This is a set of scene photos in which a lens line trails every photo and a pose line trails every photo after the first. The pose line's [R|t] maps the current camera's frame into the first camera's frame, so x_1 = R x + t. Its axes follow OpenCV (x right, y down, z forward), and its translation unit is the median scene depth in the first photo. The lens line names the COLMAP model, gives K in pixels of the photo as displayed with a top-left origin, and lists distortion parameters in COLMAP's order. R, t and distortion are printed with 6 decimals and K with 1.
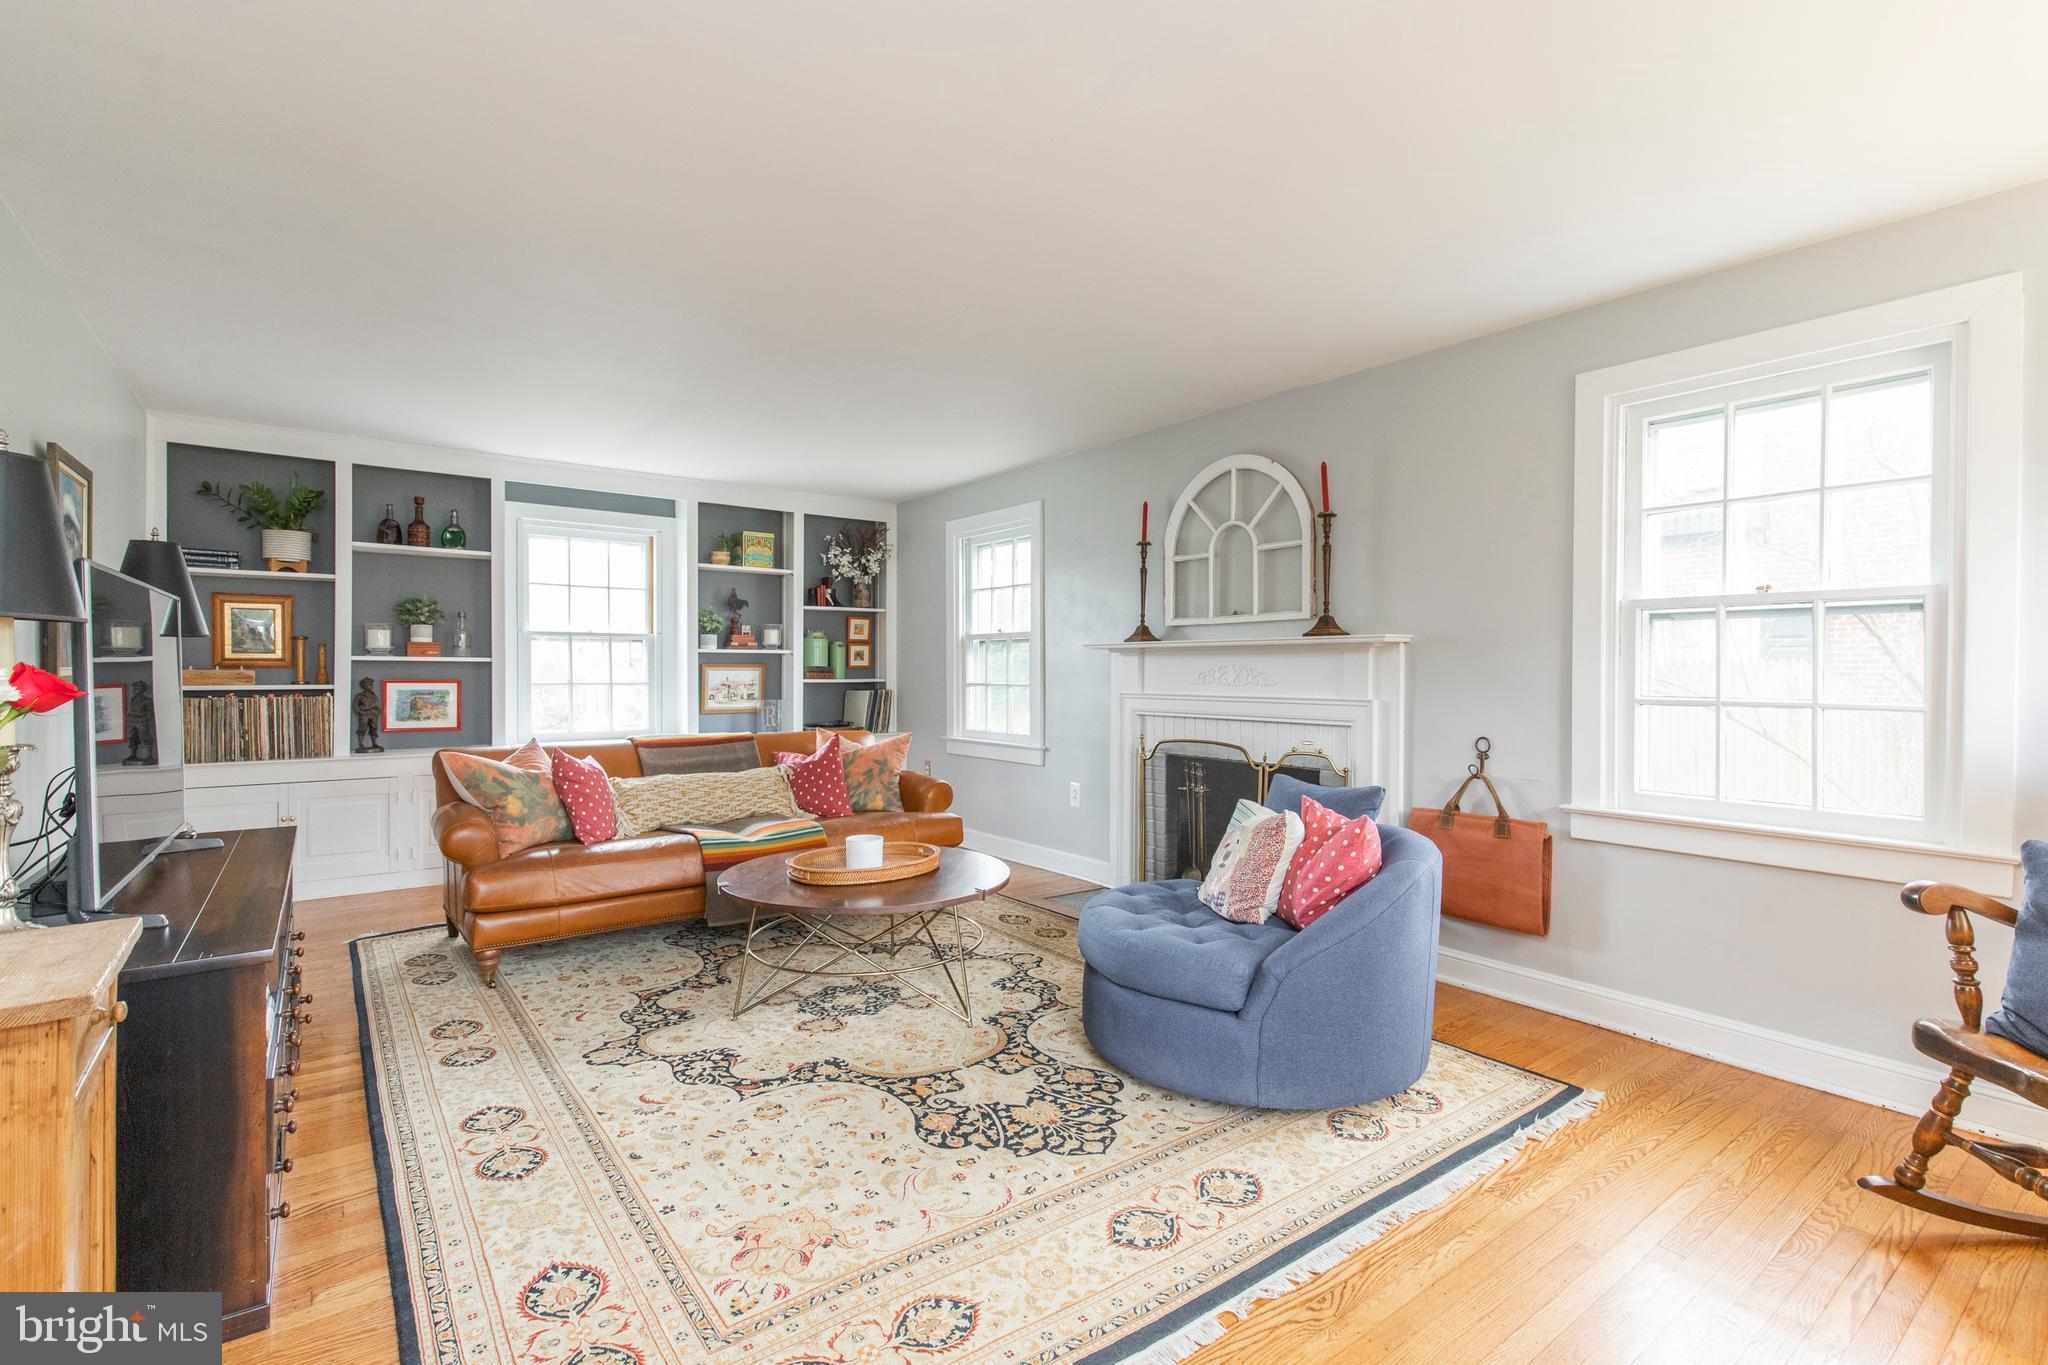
lens RADIAL K [[932.8, 0, 1030.4], [0, 932.8, 683.2], [0, 0, 1]] dist [0.011667, 0.000050]
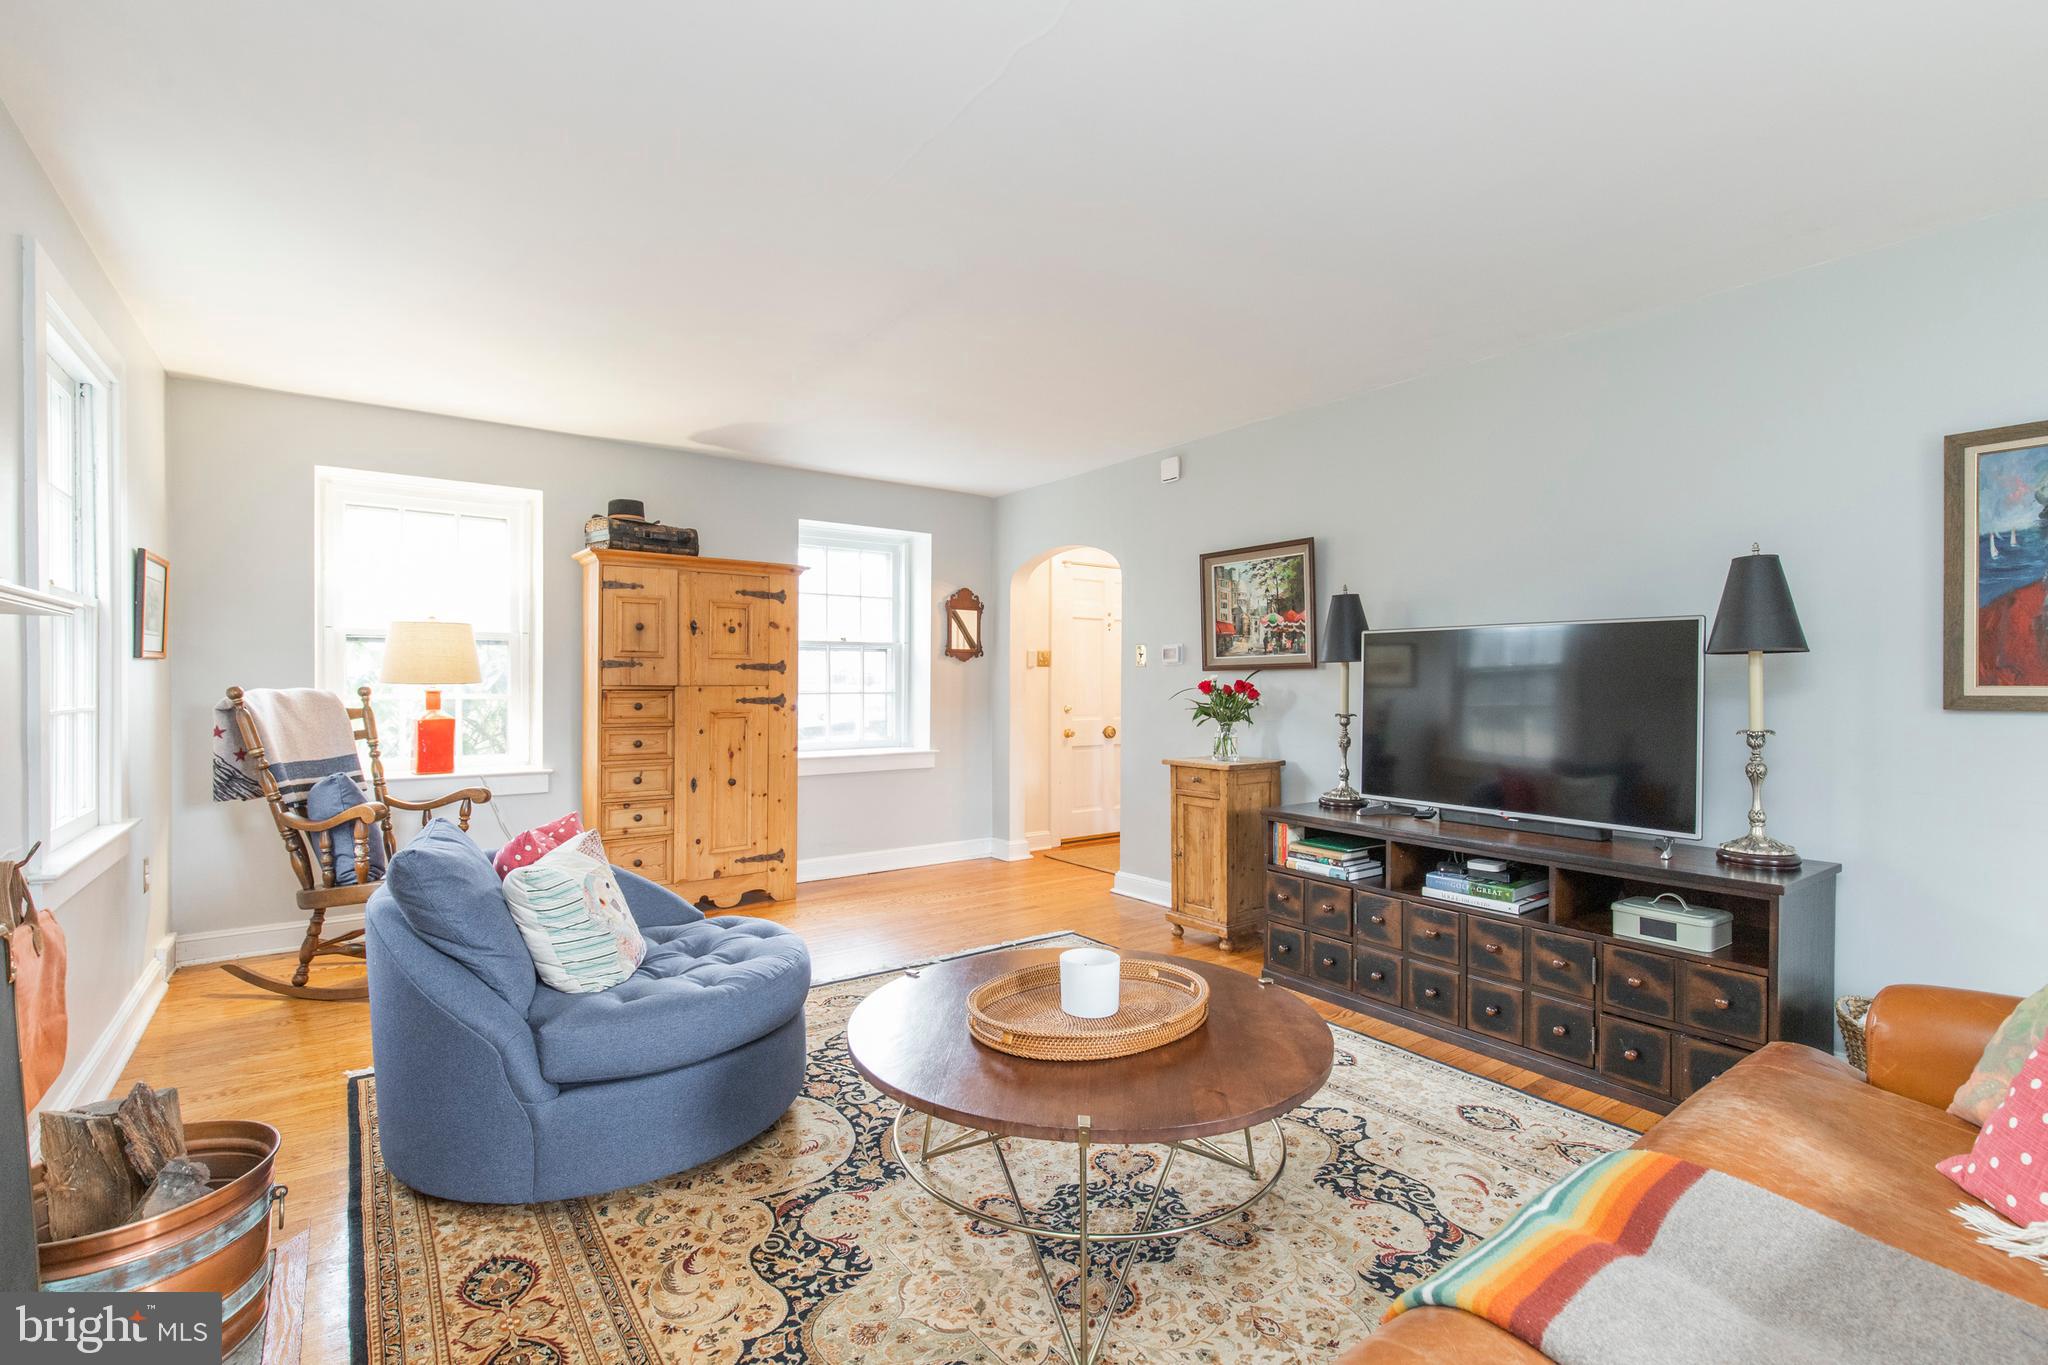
lens RADIAL K [[933.2, 0, 1025.4], [0, 933.2, 687.2], [0, 0, 1]] dist [0.019954, -0.000024]
pose [[-0.999826, -0.006135, 0.017606, -0.164465], [-0.005725, 0.999714, 0.023230, -0.028970], [-0.017743, 0.023125, -0.999575, 1.835575]]
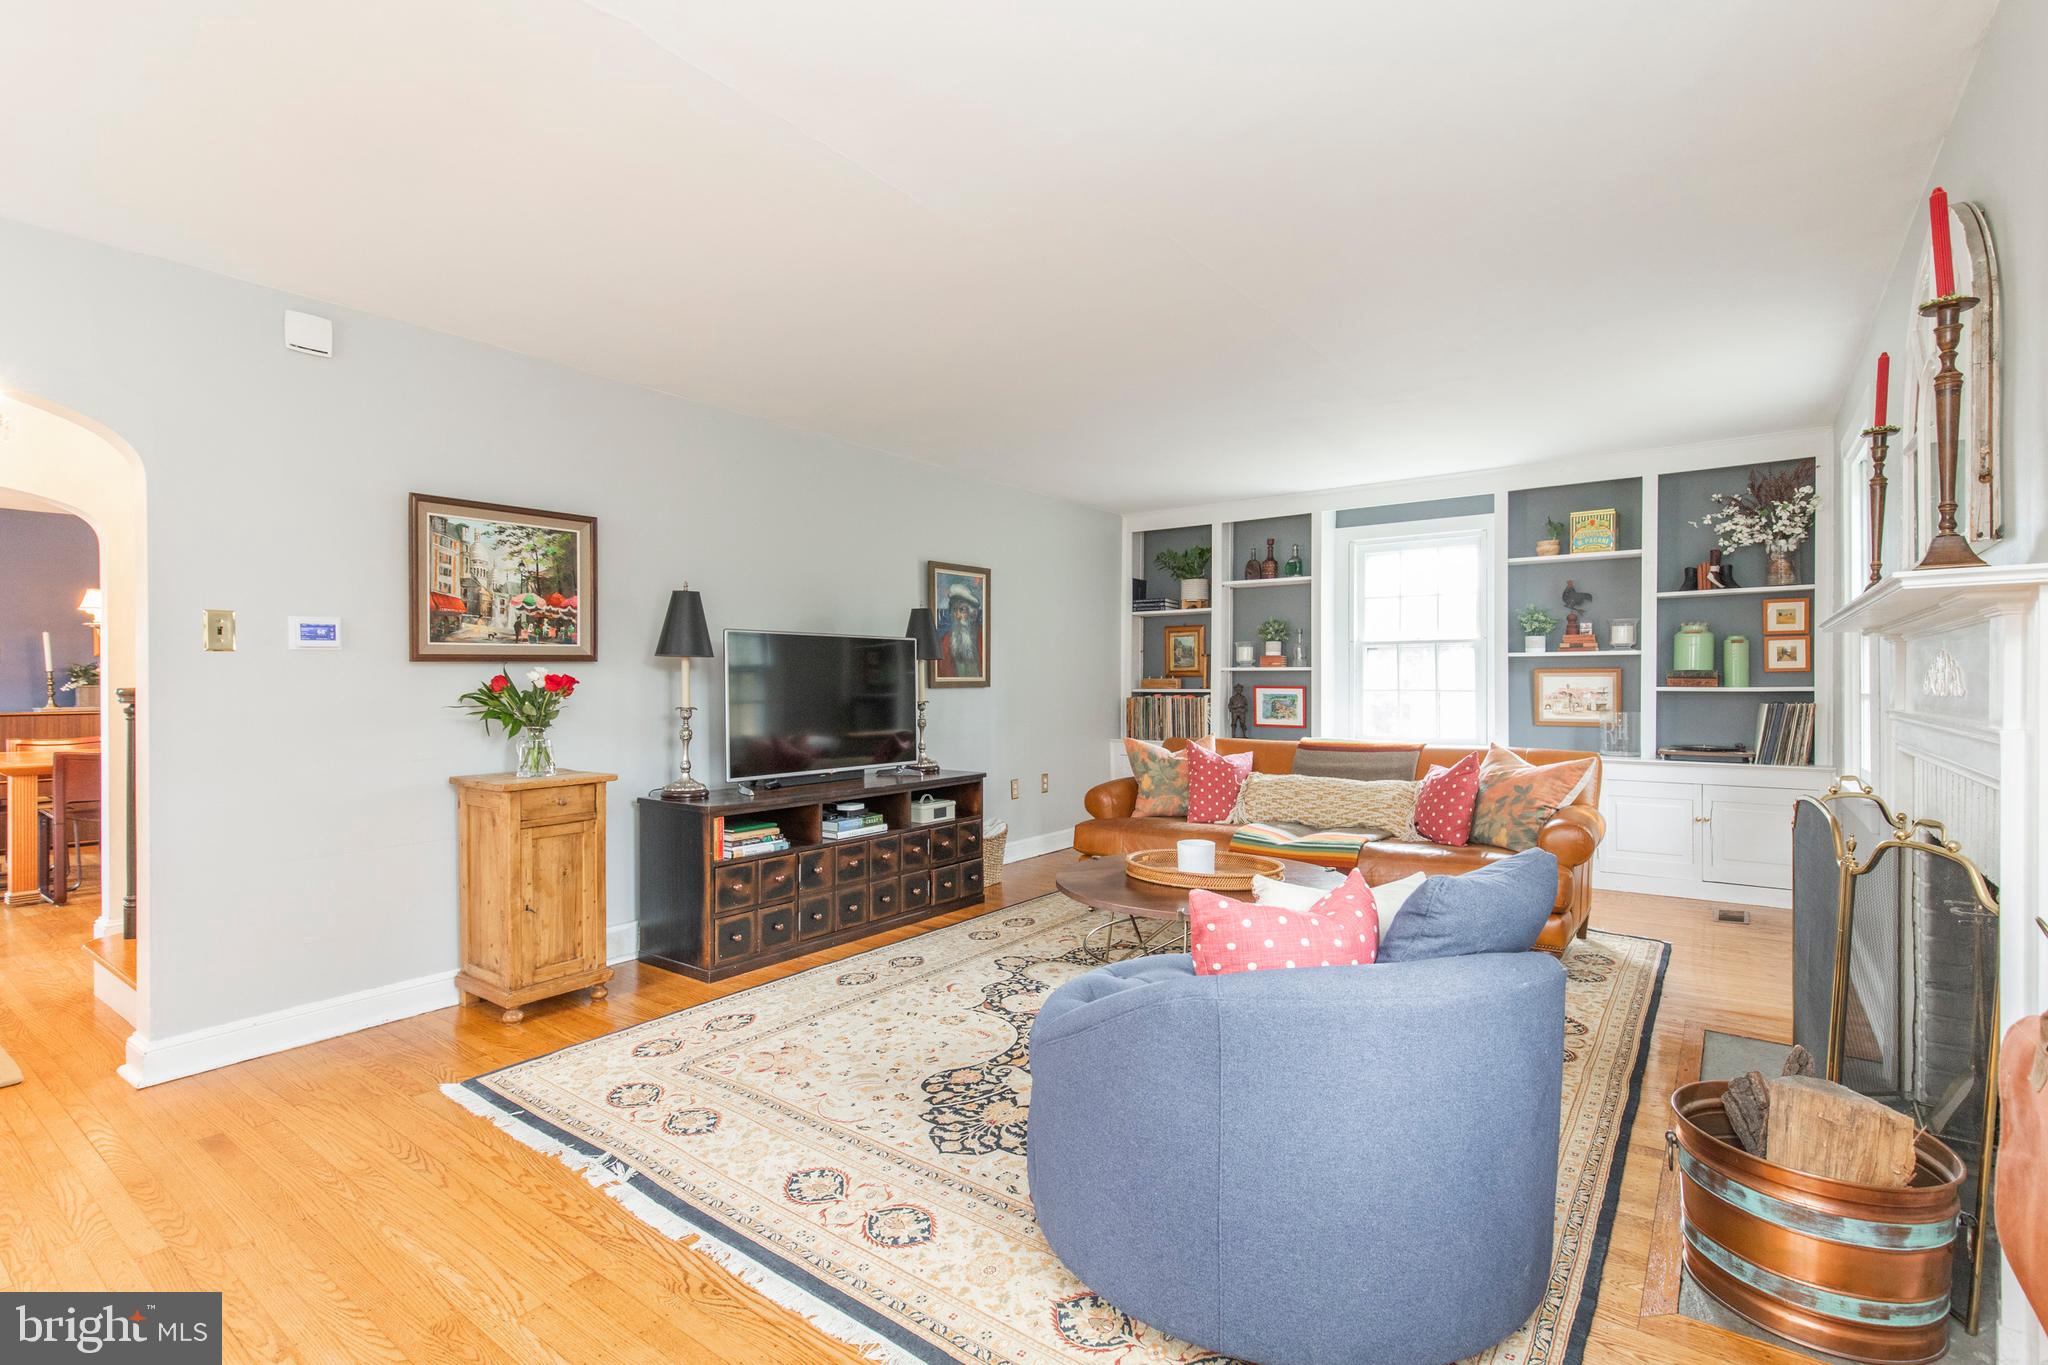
lens RADIAL K [[941.6, 0, 1031.3], [0, 941.6, 687.0], [0, 0, 1]] dist [0.009551, -0.000045]
pose [[0.285293, 0.002705, -0.958437, 0.835731], [-0.009480, 0.999955, 0.000001, 0.001961], [0.958394, 0.009086, 0.285306, 0.621894]]
